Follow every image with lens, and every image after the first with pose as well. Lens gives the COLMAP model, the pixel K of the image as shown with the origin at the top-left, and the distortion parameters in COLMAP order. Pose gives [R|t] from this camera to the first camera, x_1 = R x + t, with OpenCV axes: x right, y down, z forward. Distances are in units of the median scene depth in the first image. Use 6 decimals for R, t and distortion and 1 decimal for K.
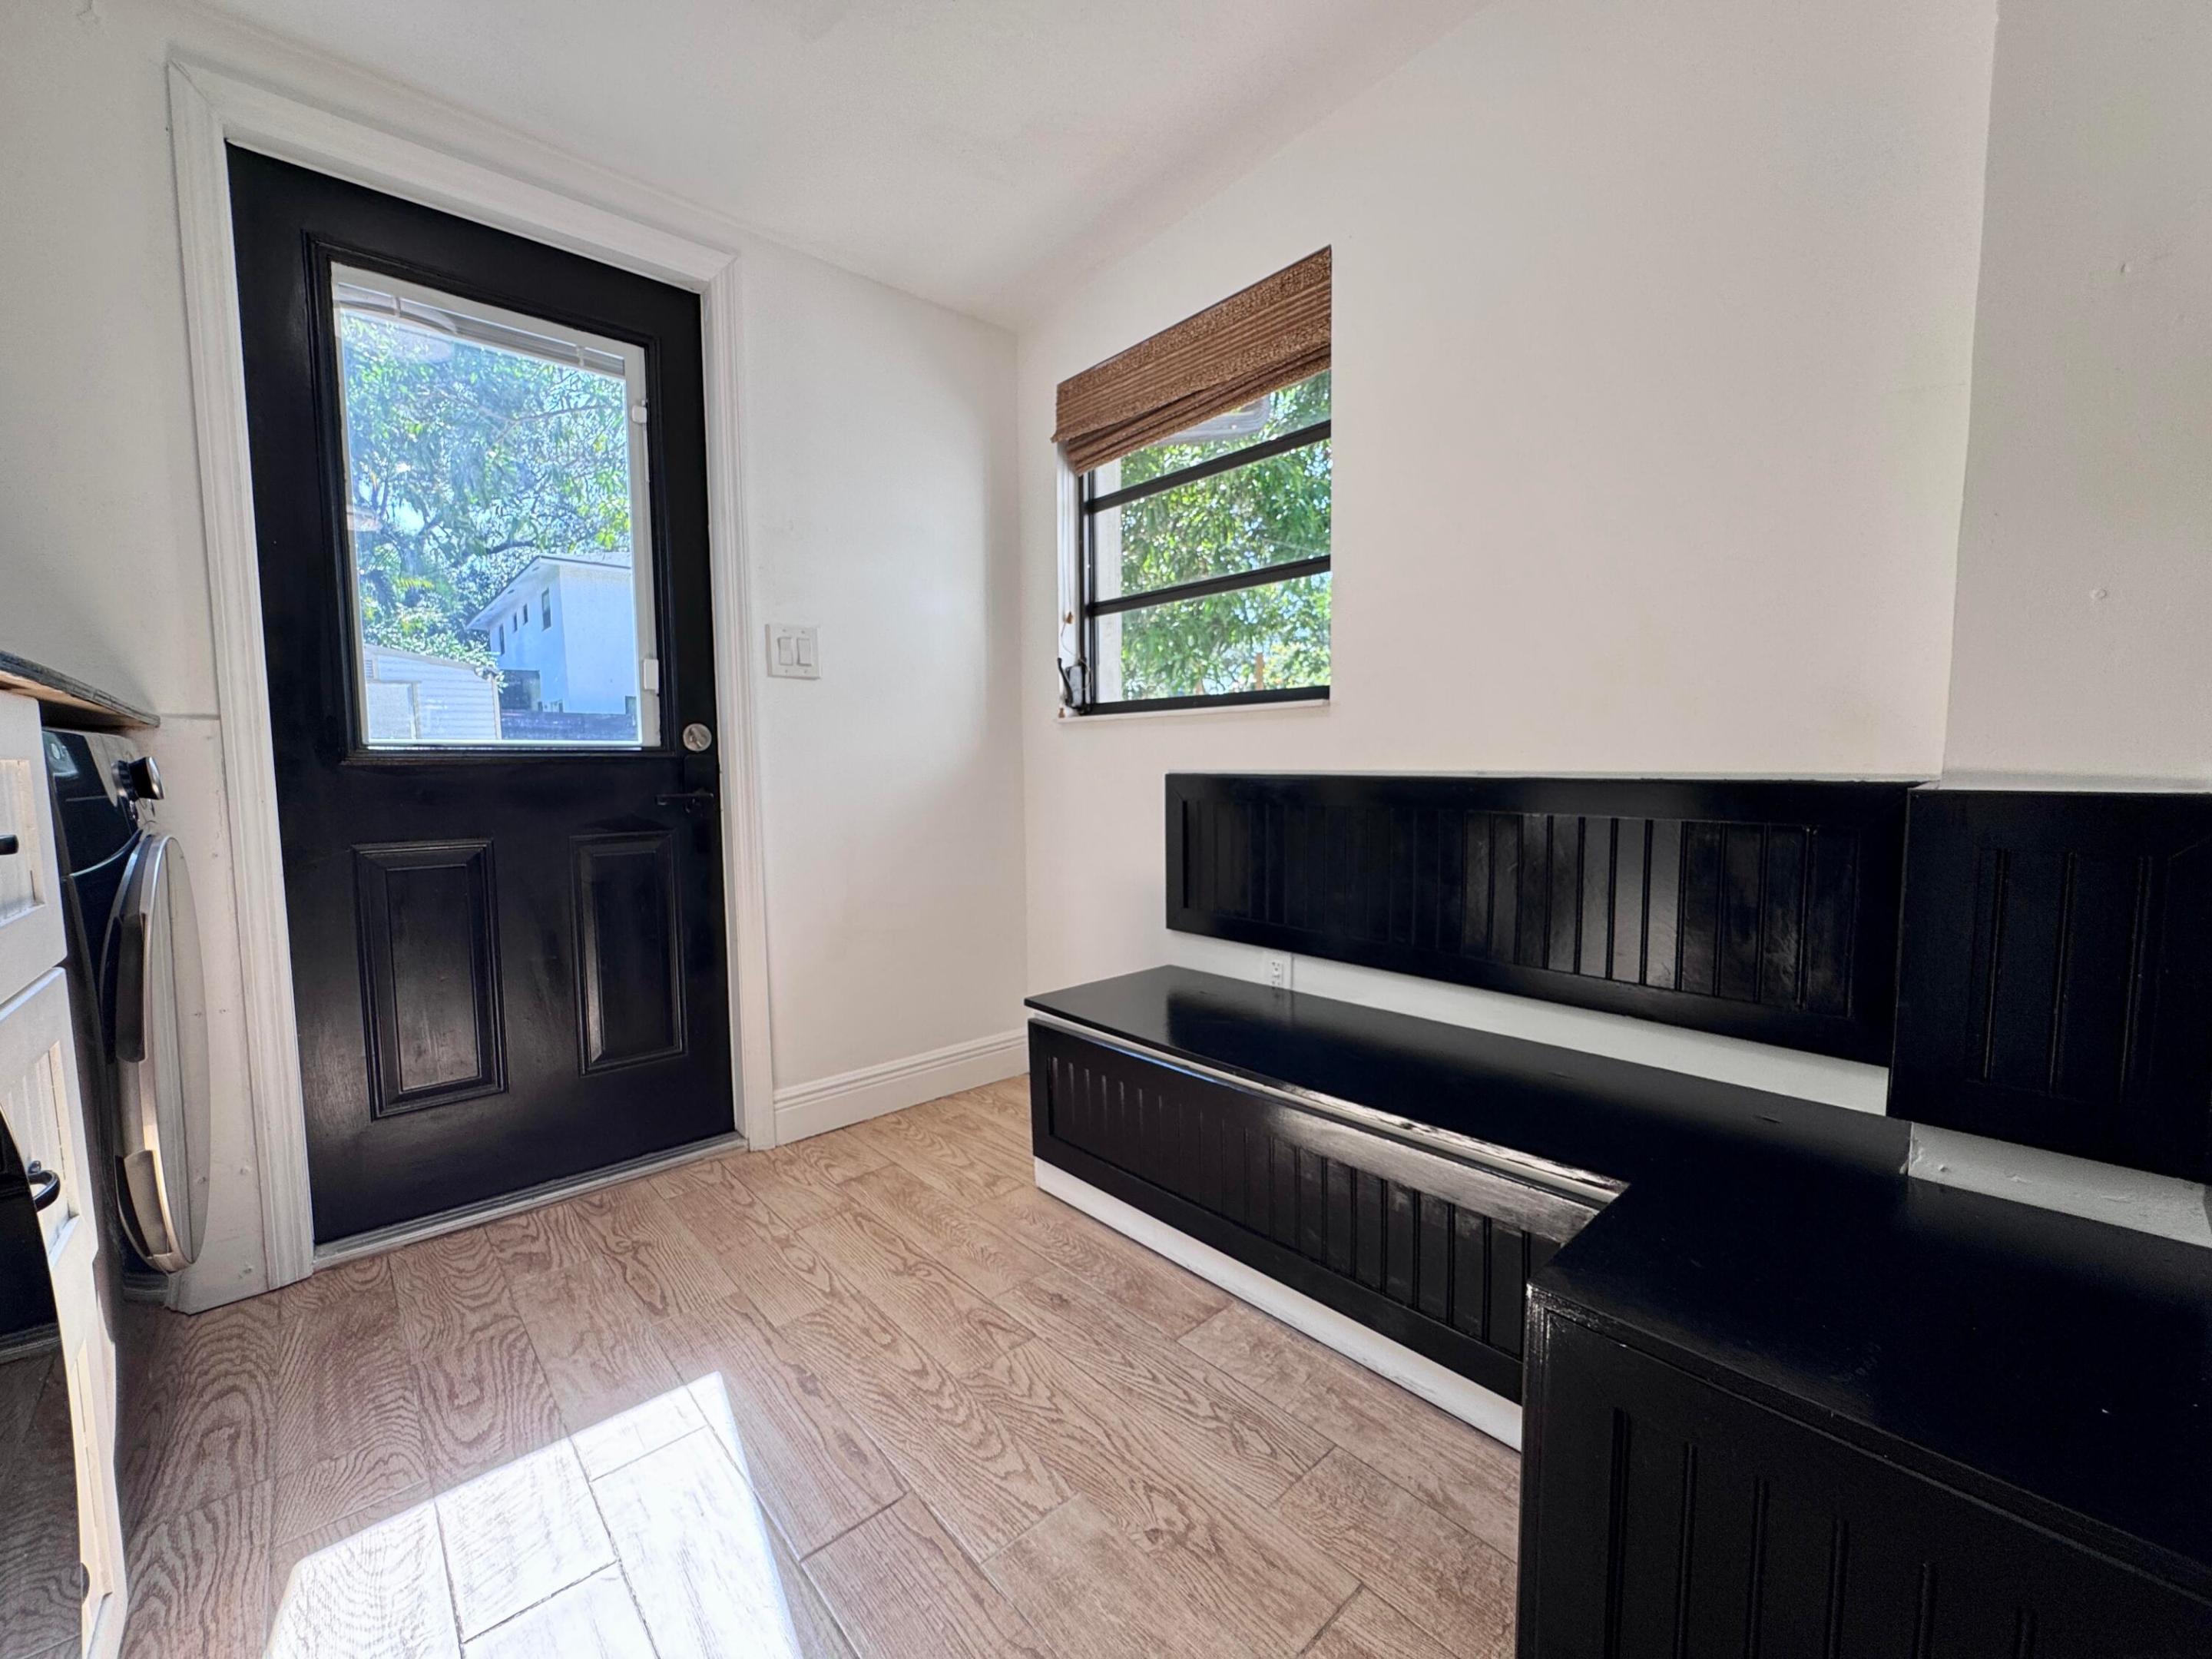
lens RADIAL K [[880.7, 0, 1106.0], [0, 880.7, 829.5], [0, 0, 1]] dist [-0.002186, 0.000065]
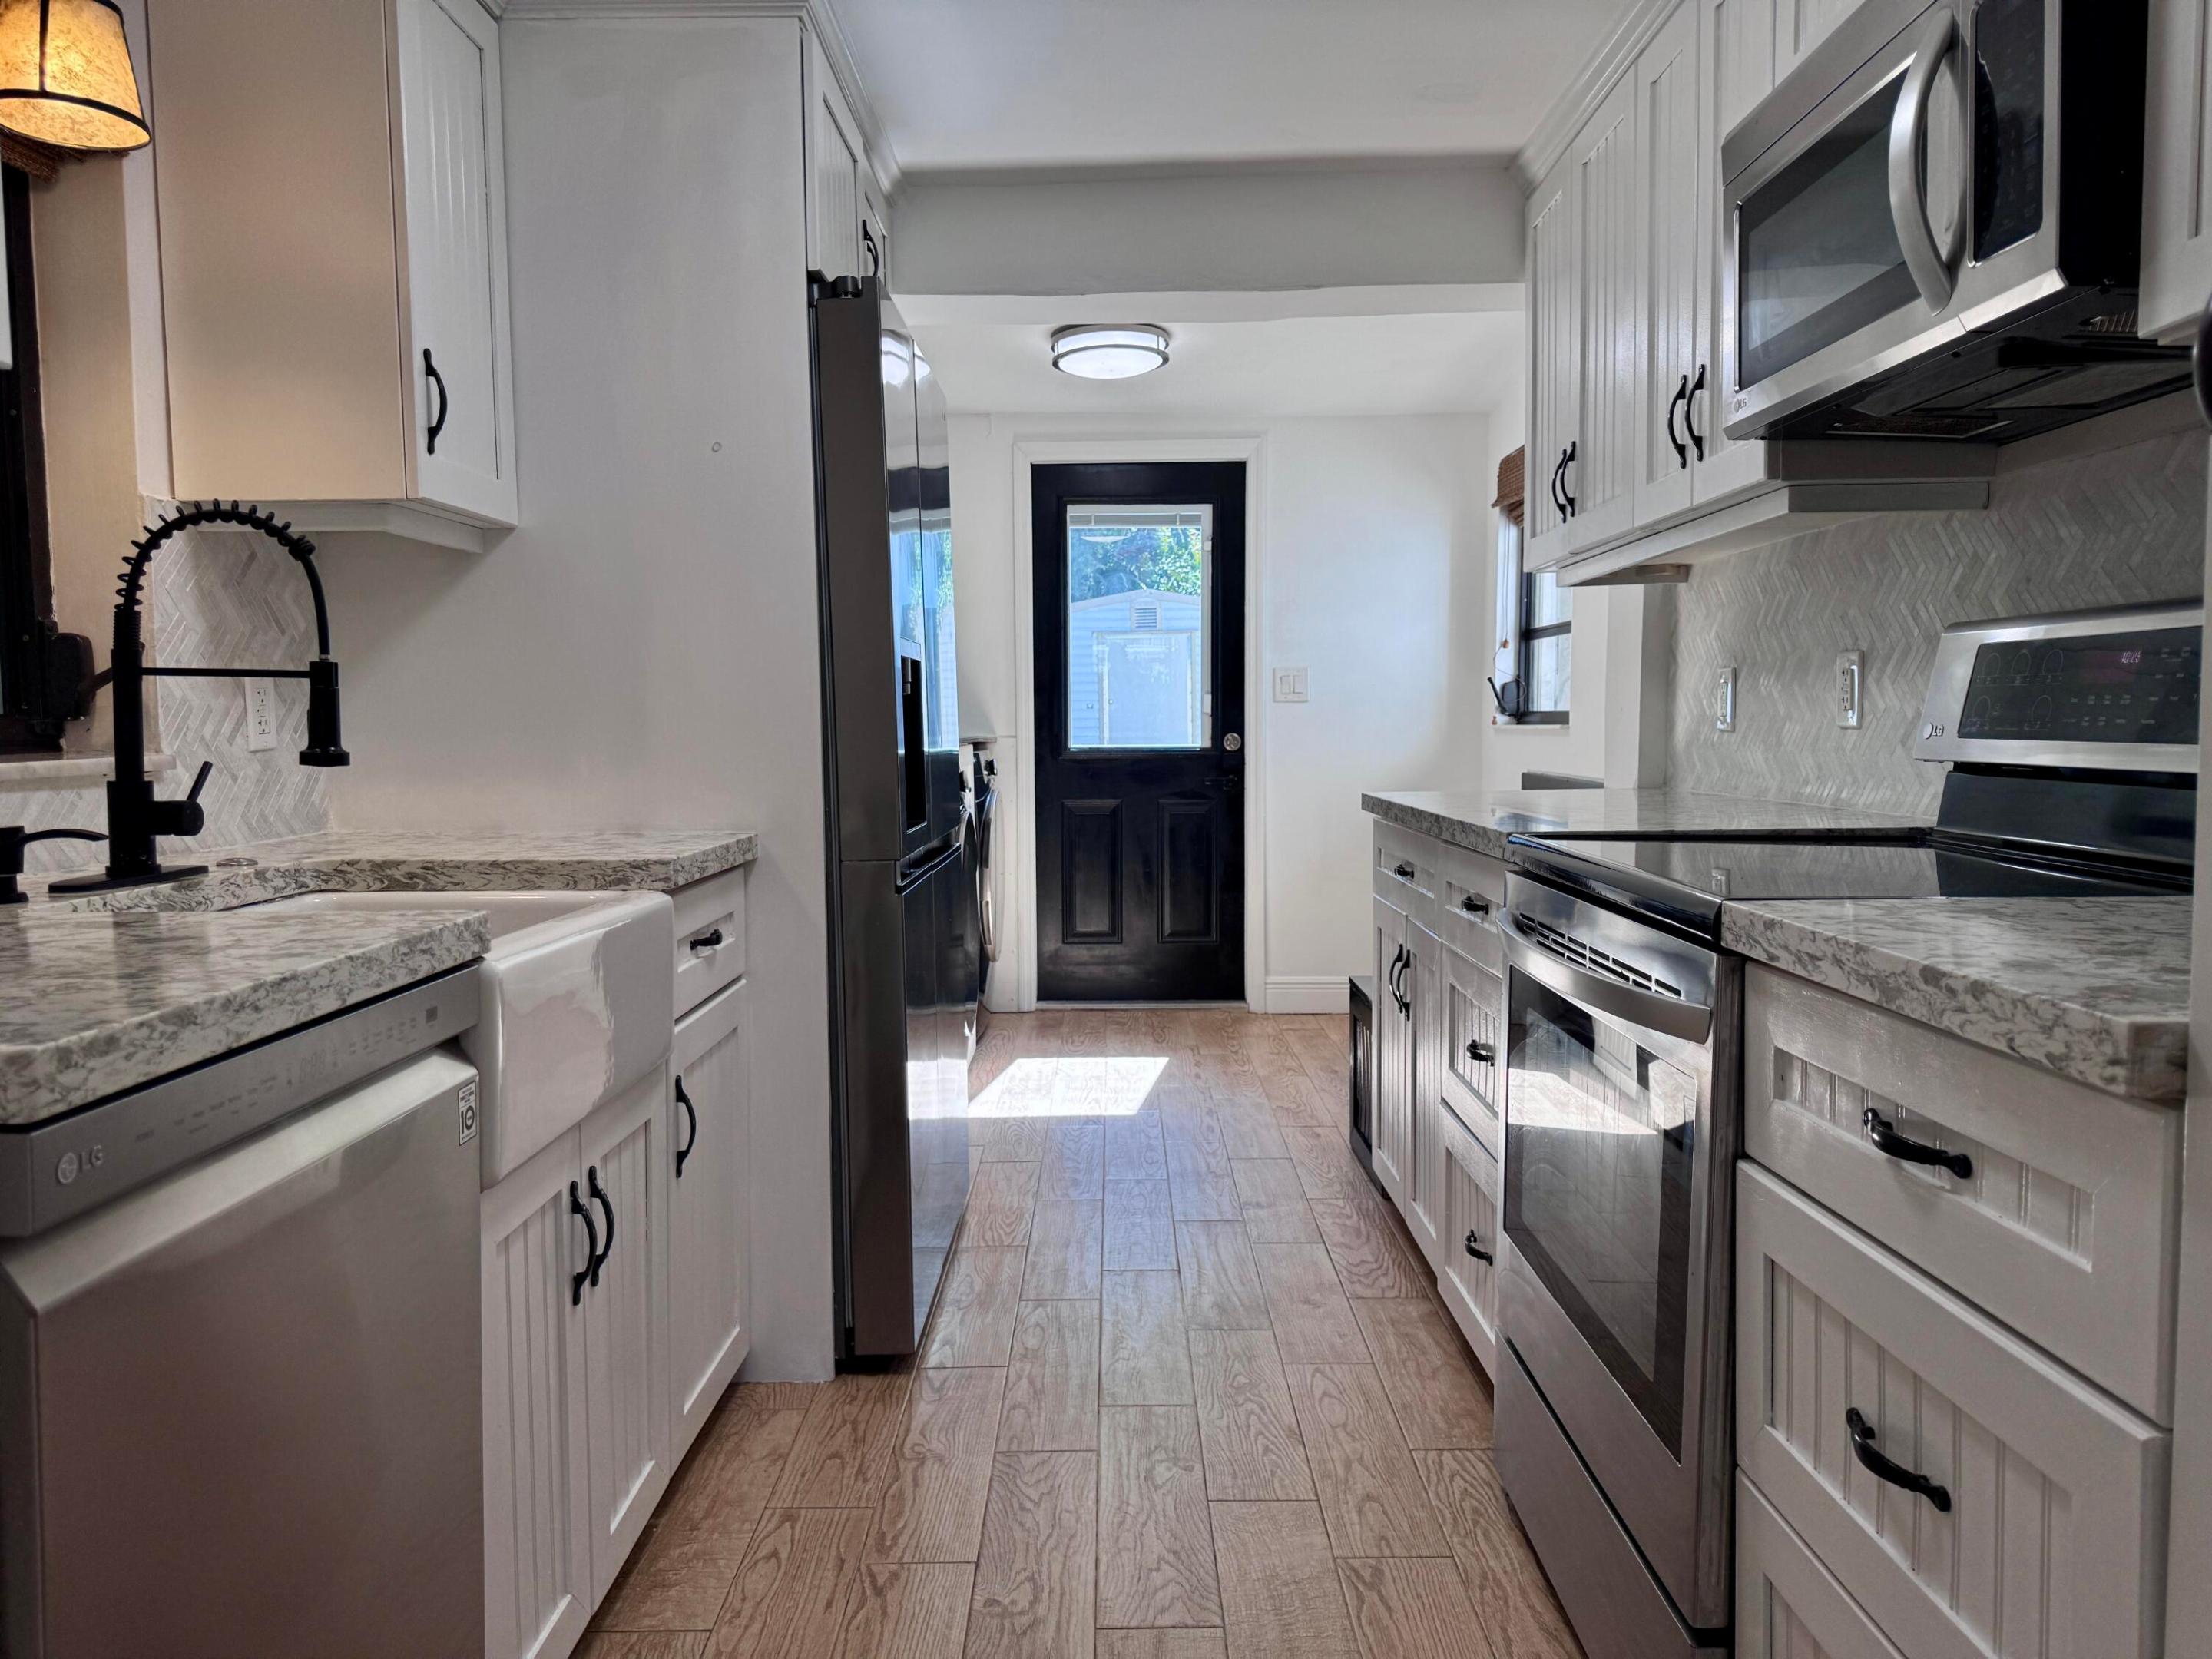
lens RADIAL K [[1575.0, 0, 1106.0], [0, 1575.0, 829.5], [0, 0, 1]] dist [0.001074, 0.000077]
pose [[0.739648, 0.050173, -0.671121, 1.308640], [-0.054043, 0.998425, 0.015081, 0.022165], [0.670821, 0.025115, 0.741194, -1.272901]]
